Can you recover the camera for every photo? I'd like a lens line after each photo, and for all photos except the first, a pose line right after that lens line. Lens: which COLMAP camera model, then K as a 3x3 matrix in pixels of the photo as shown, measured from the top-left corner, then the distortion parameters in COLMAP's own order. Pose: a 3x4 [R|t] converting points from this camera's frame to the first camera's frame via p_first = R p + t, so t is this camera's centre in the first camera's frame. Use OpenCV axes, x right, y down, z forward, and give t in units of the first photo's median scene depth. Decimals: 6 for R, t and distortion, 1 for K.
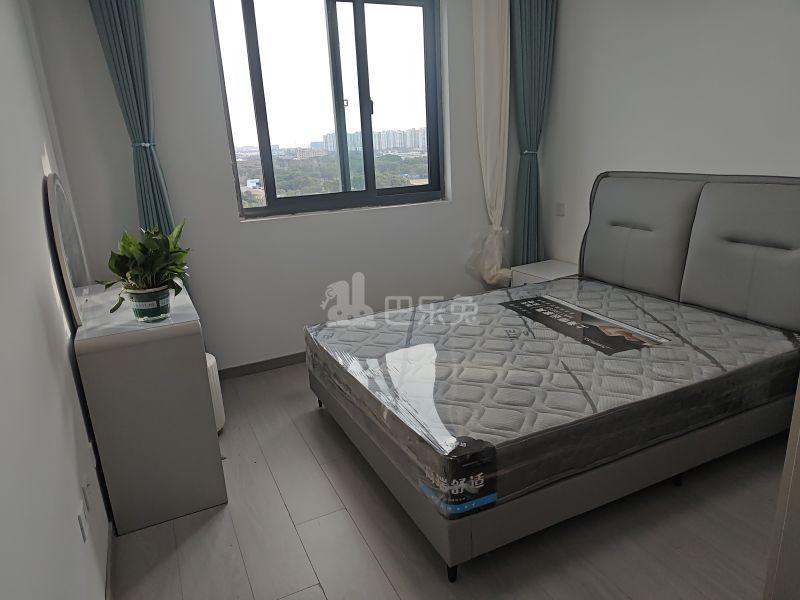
lens RADIAL K [[555.8, 0, 397.3], [0, 555.8, 301.9], [0, 0, 1]] dist [0.089814, -0.001269]
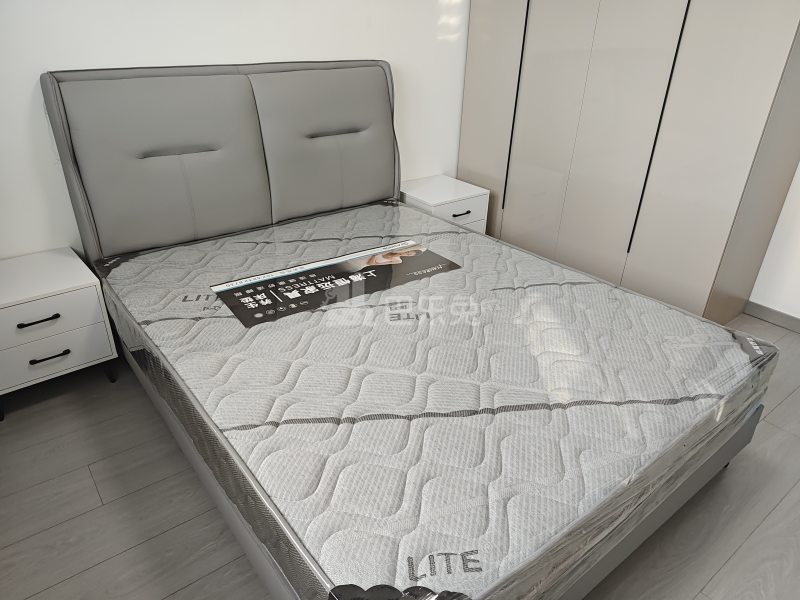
lens RADIAL K [[555.8, 0, 397.3], [0, 555.8, 301.9], [0, 0, 1]] dist [0.089814, -0.001269]
pose [[-0.203690, -0.420845, 0.883968, -0.326893], [0.271283, 0.843281, 0.463985, -0.234180], [-0.940700, 0.334314, -0.057600, 0.886922]]
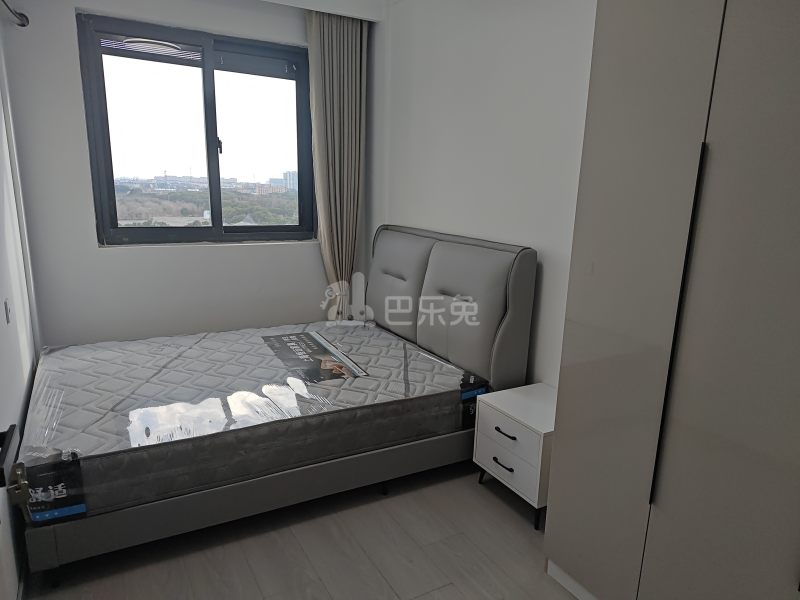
lens RADIAL K [[555.8, 0, 397.3], [0, 555.8, 301.9], [0, 0, 1]] dist [0.089814, -0.001269]
pose [[0.995593, 0.056052, 0.075188, 0.358689], [-0.050389, 0.995894, -0.075204, 0.003887], [-0.079095, 0.071084, 0.994329, -0.094366]]
